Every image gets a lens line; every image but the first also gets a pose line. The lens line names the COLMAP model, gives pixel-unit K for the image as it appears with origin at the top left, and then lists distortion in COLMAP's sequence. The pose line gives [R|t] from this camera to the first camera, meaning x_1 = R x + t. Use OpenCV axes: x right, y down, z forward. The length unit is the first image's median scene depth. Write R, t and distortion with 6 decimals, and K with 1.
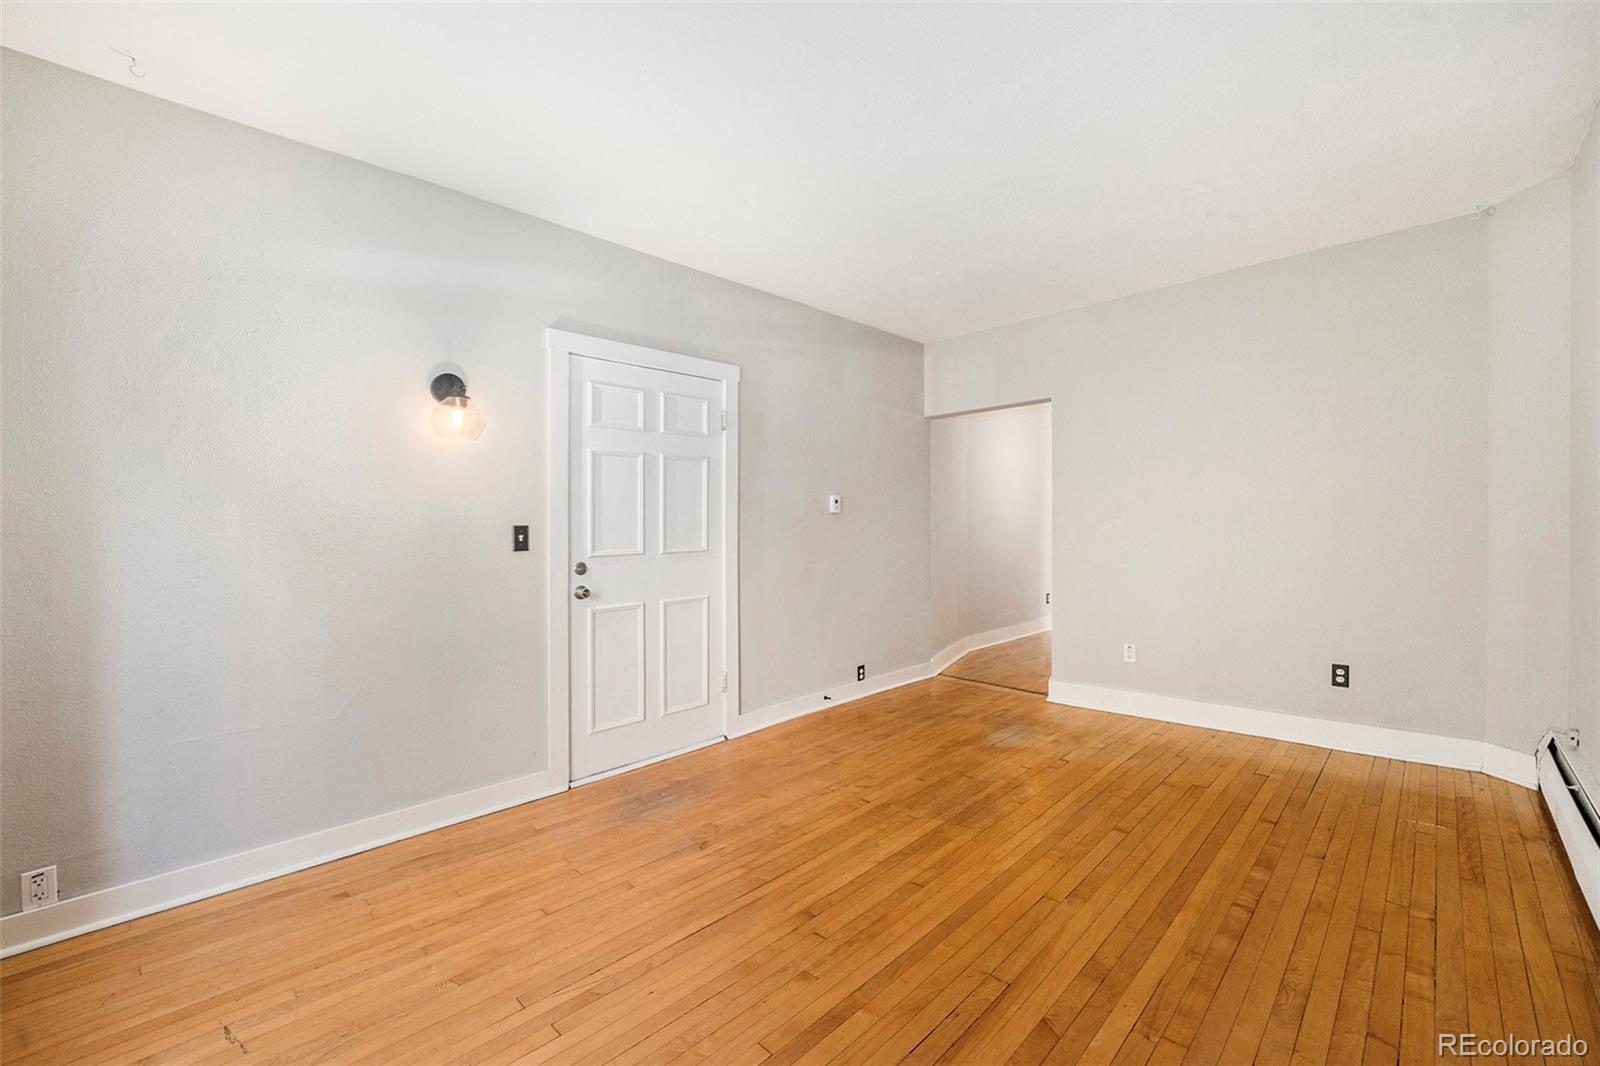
lens RADIAL K [[655.9, 0, 805.2], [0, 655.9, 528.2], [0, 0, 1]] dist [-0.002334, -0.000365]
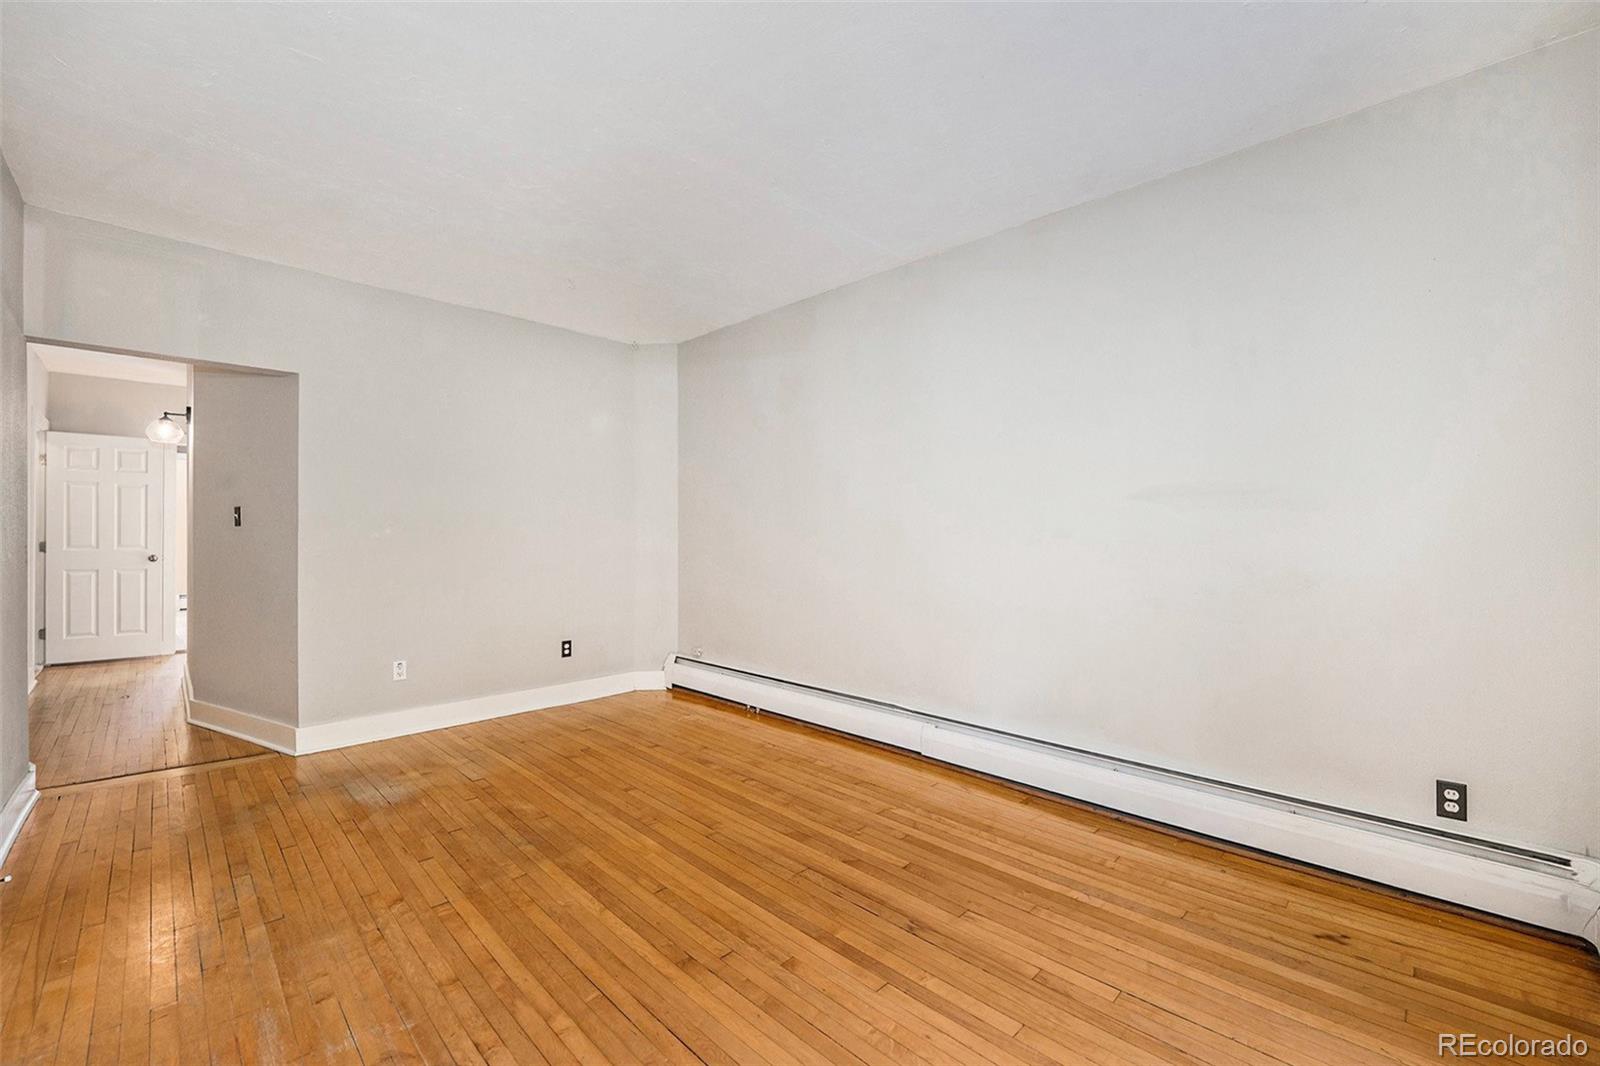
lens RADIAL K [[655.9, 0, 806.6], [0, 655.9, 544.1], [0, 0, 1]] dist [-0.002334, -0.000365]
pose [[0.020640, 0.004417, 0.999777, -0.614658], [-0.006763, 0.999968, -0.004278, 0.013778], [-0.999764, -0.006673, 0.020669, 0.566339]]
